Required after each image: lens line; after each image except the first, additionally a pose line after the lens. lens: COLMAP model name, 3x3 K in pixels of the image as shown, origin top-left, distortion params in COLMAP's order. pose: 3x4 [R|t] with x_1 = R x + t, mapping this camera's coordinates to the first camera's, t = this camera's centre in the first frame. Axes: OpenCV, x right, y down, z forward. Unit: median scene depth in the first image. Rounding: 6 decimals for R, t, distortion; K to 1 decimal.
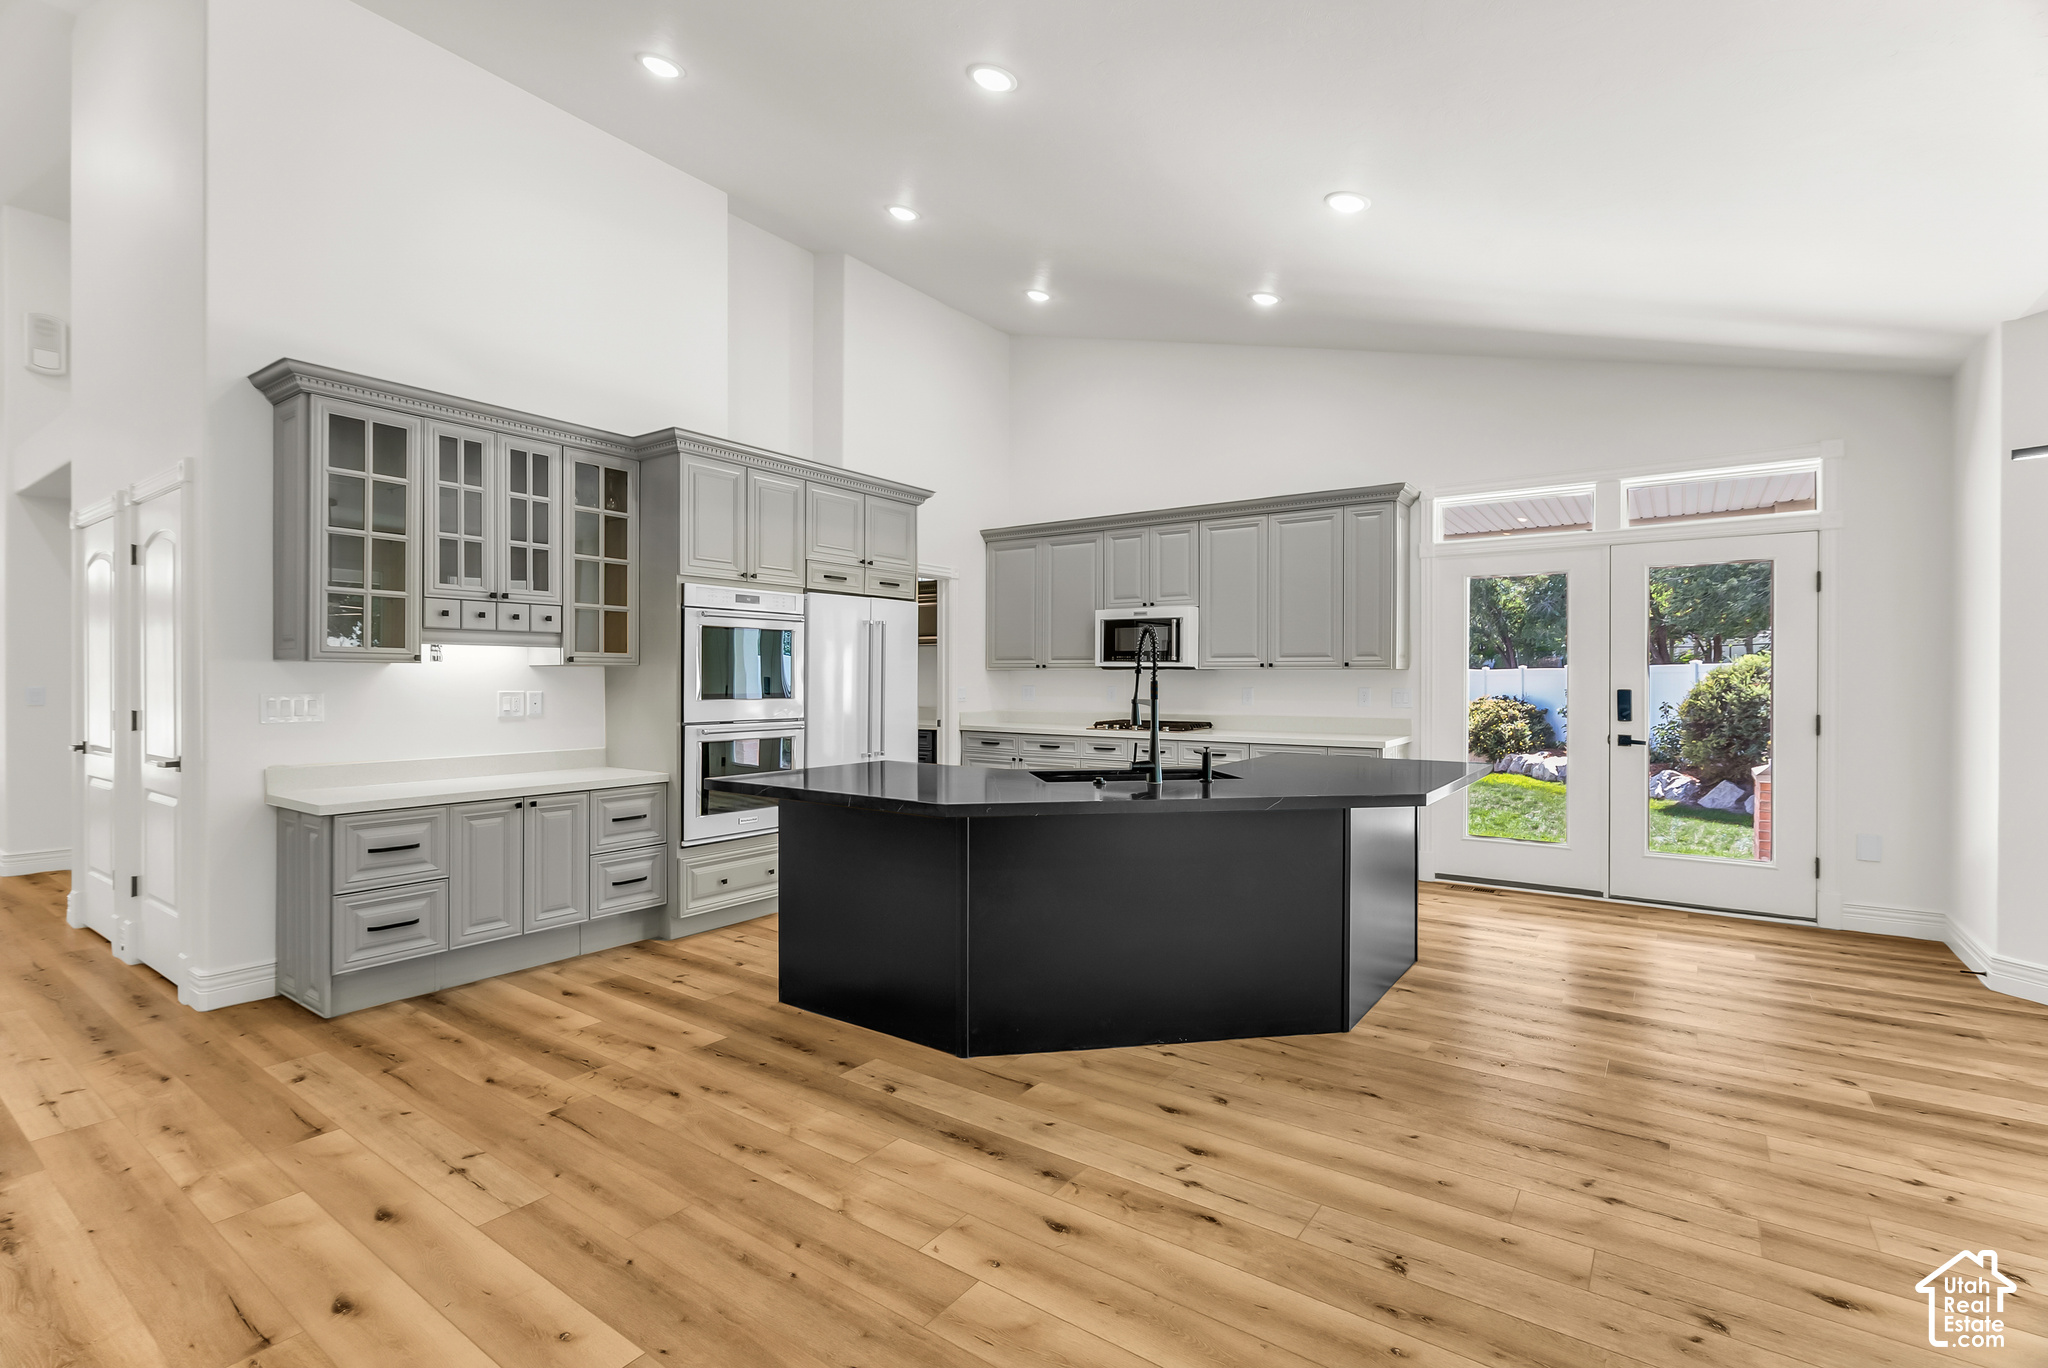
lens RADIAL K [[926.0, 0, 1018.4], [0, 926.0, 679.0], [0, 0, 1]] dist [-0.004113, 0.001074]
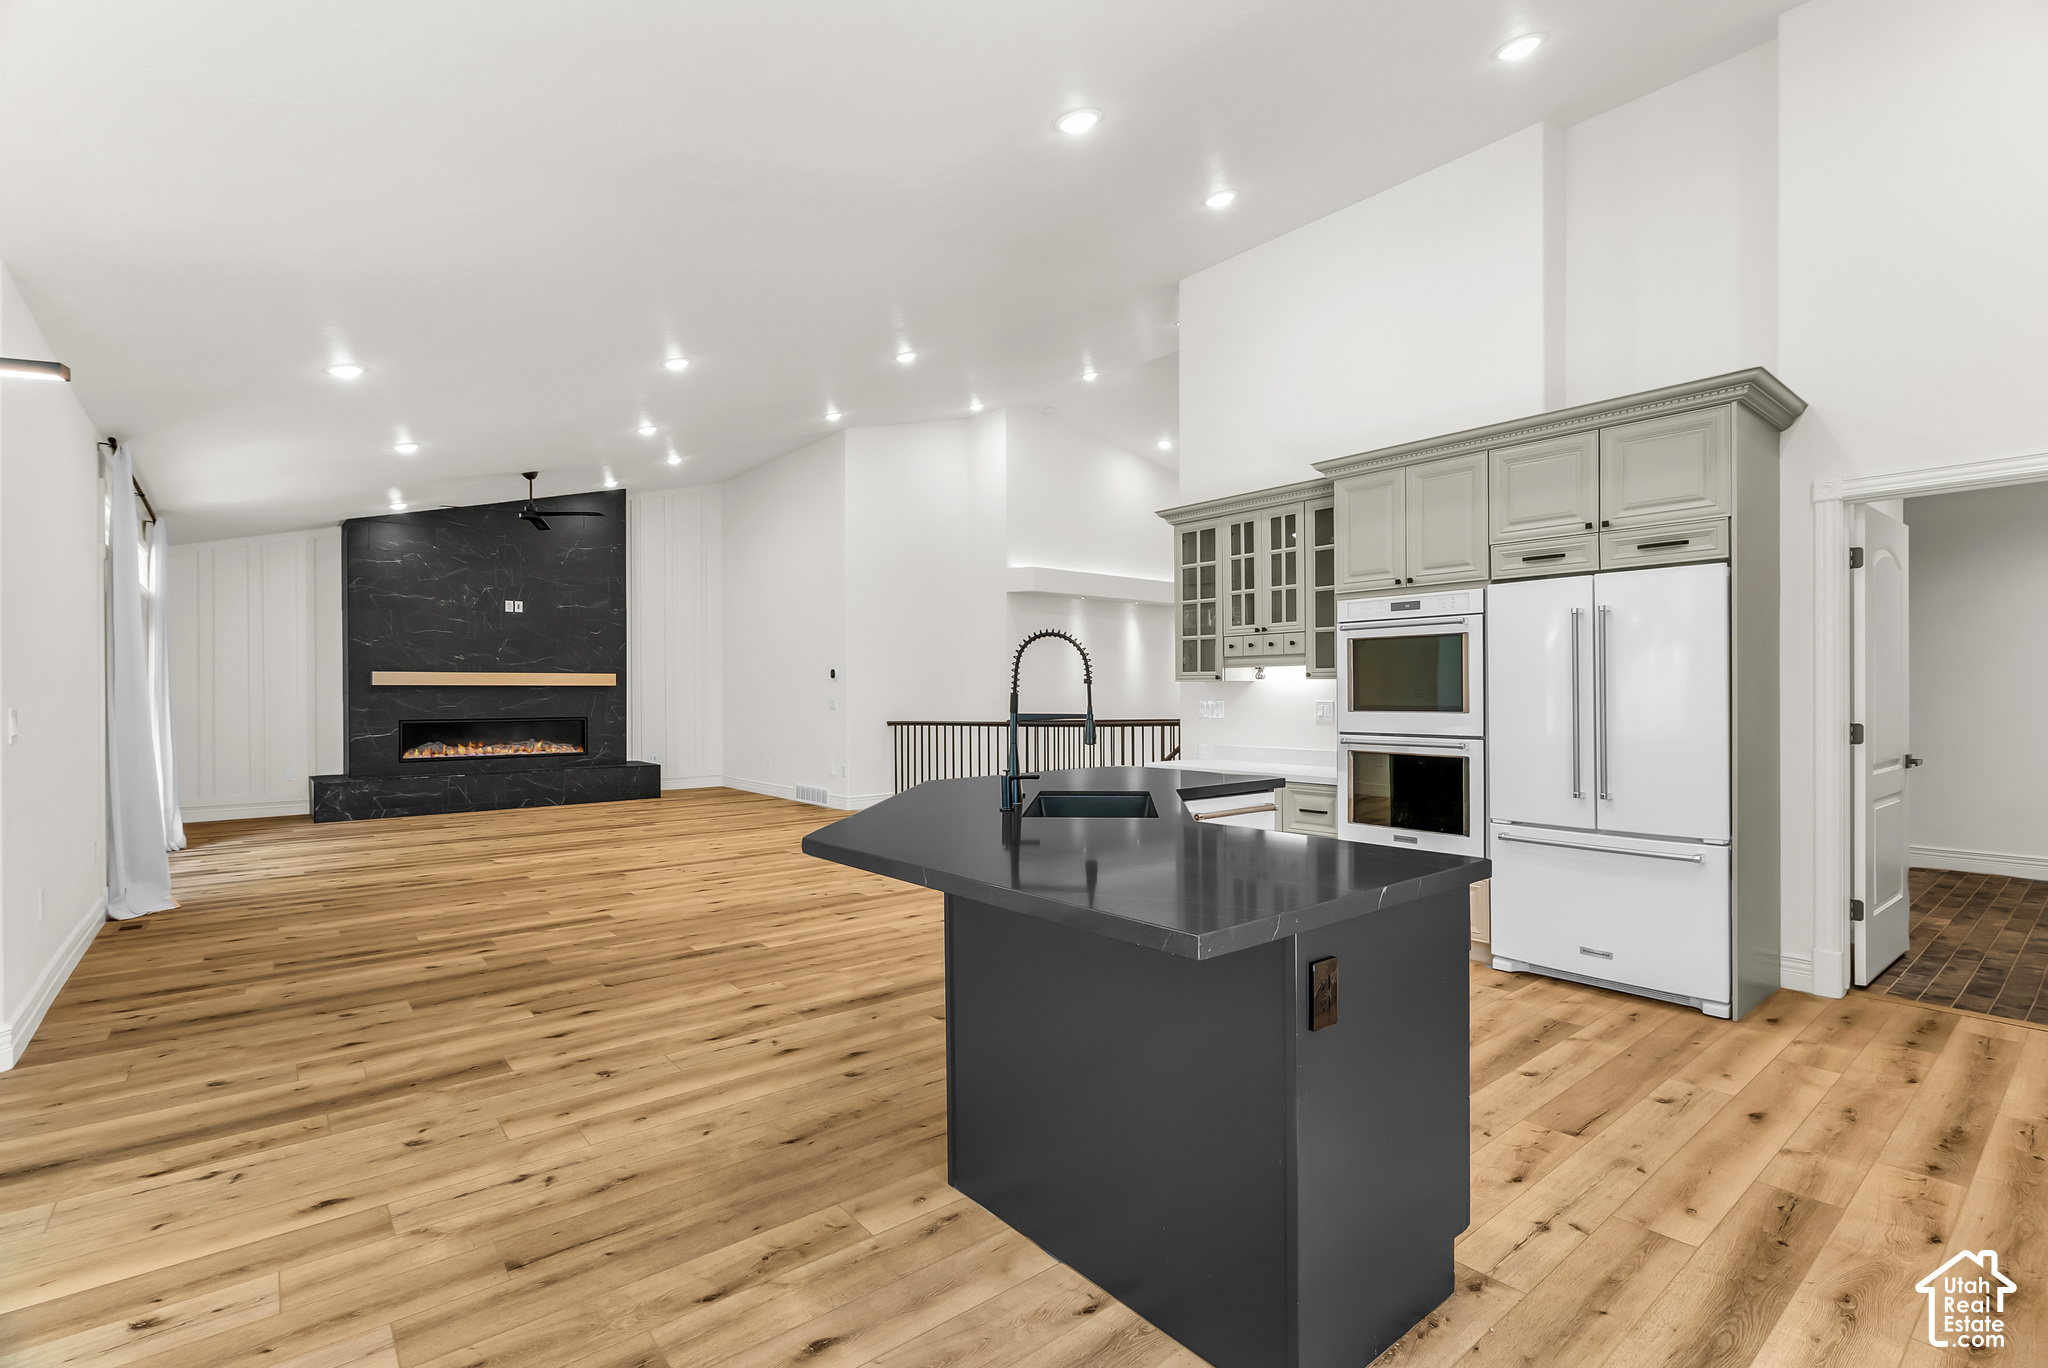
lens RADIAL K [[926.0, 0, 1019.2], [0, 926.0, 692.6], [0, 0, 1]] dist [-0.004113, 0.001074]
pose [[-0.253302, -0.001414, -0.967386, 1.413999], [0.003643, 0.999990, -0.002415, 0.006107], [0.967380, -0.004136, -0.253295, 1.689175]]
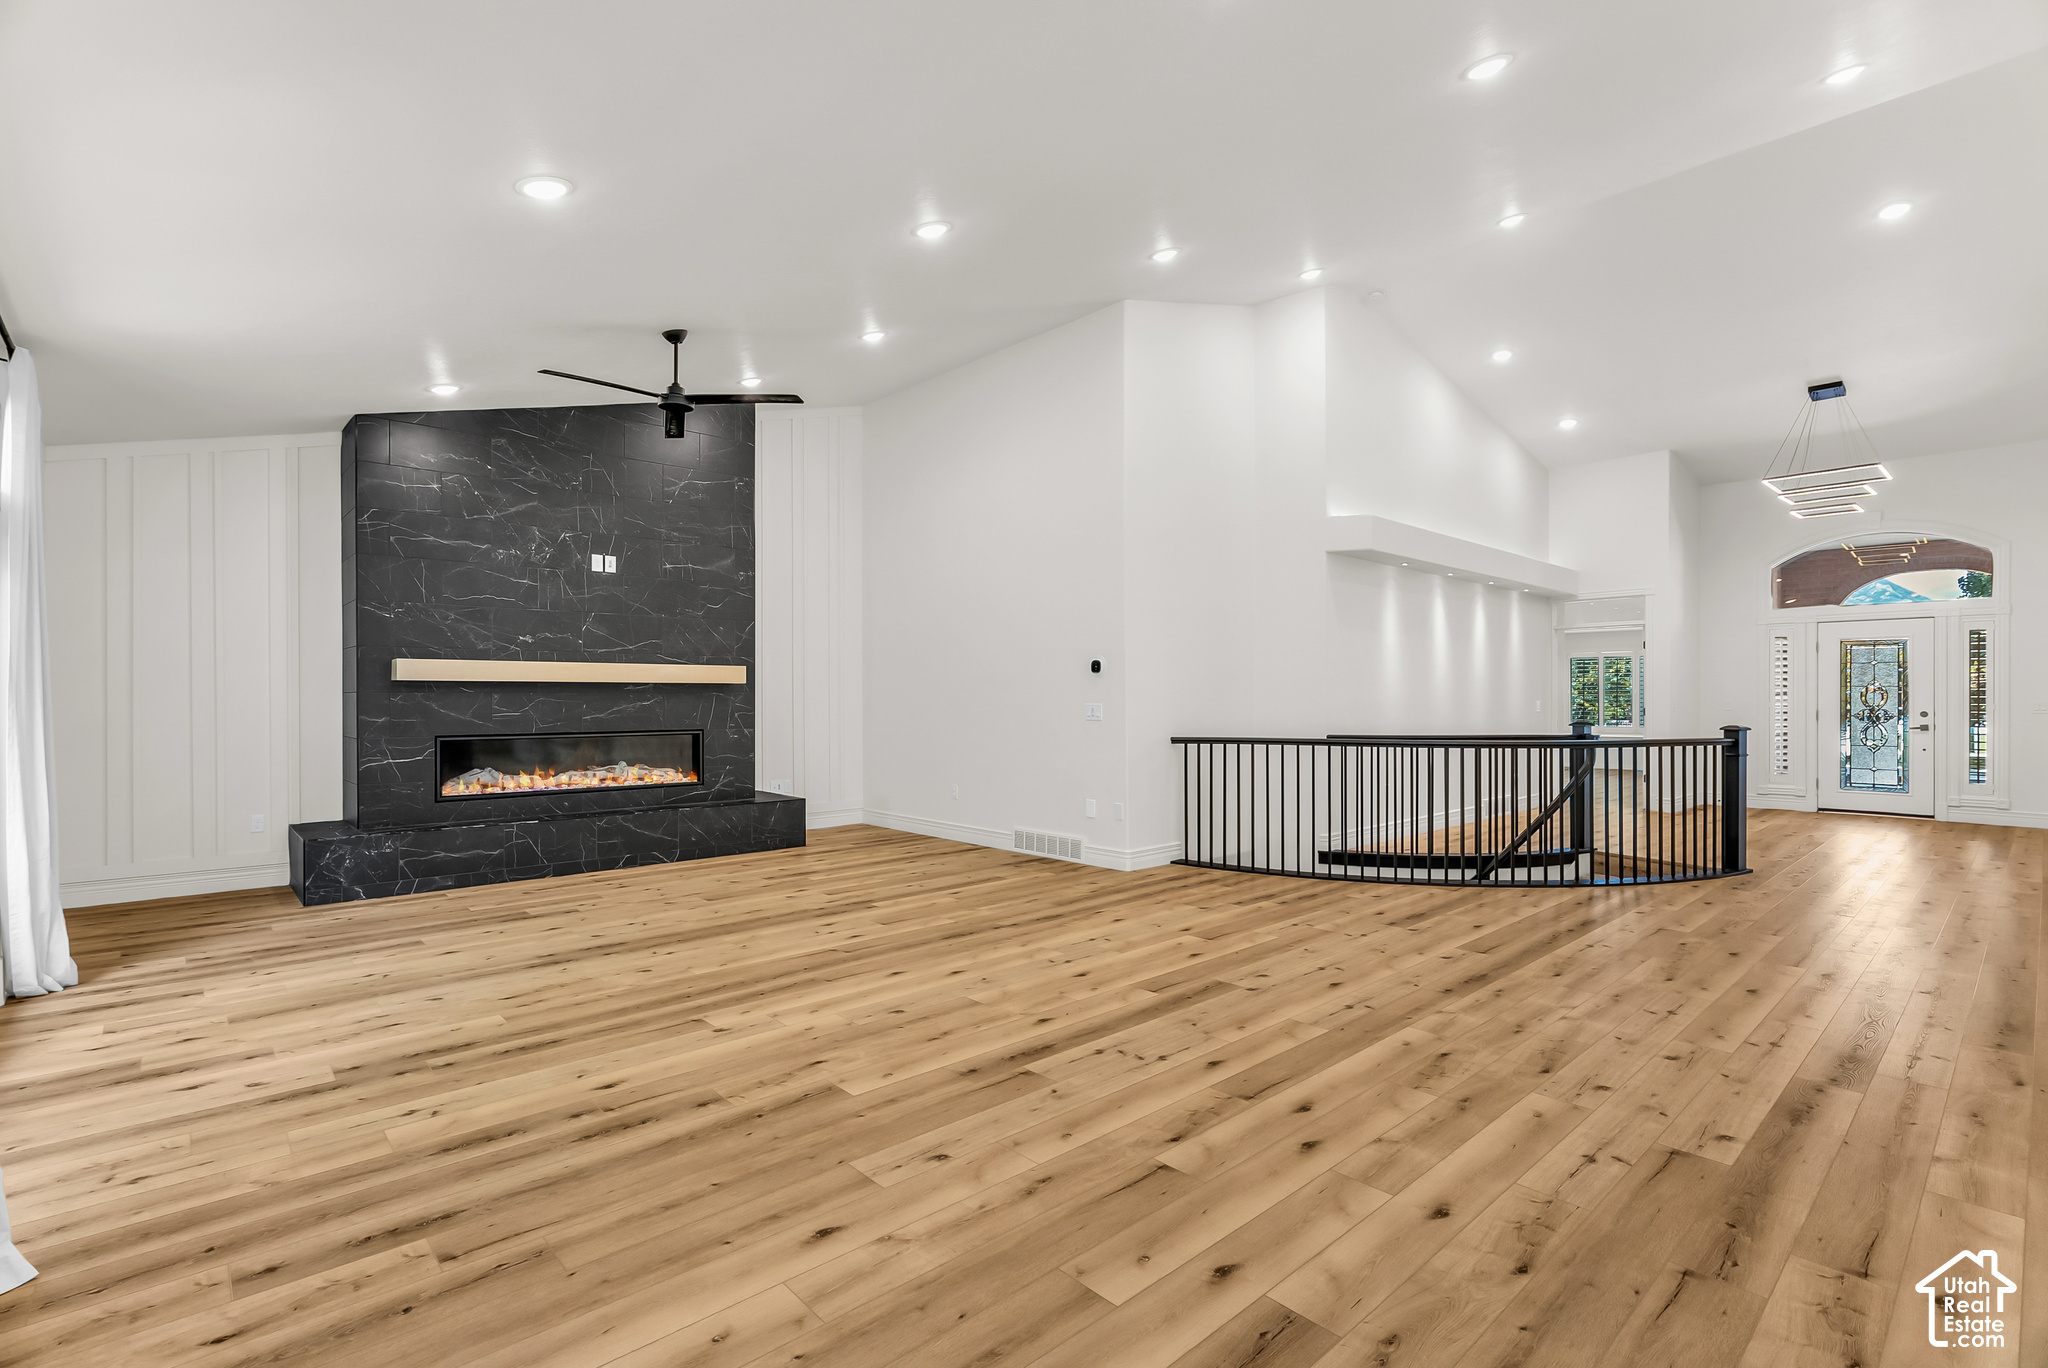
lens RADIAL K [[926.0, 0, 1025.8], [0, 926.0, 700.0], [0, 0, 1]] dist [-0.004113, 0.001074]
pose [[-0.205151, -0.004173, -0.978721, 0.371931], [0.000342, 0.999991, -0.004336, 0.020861], [0.978730, -0.001224, -0.205147, 0.180906]]
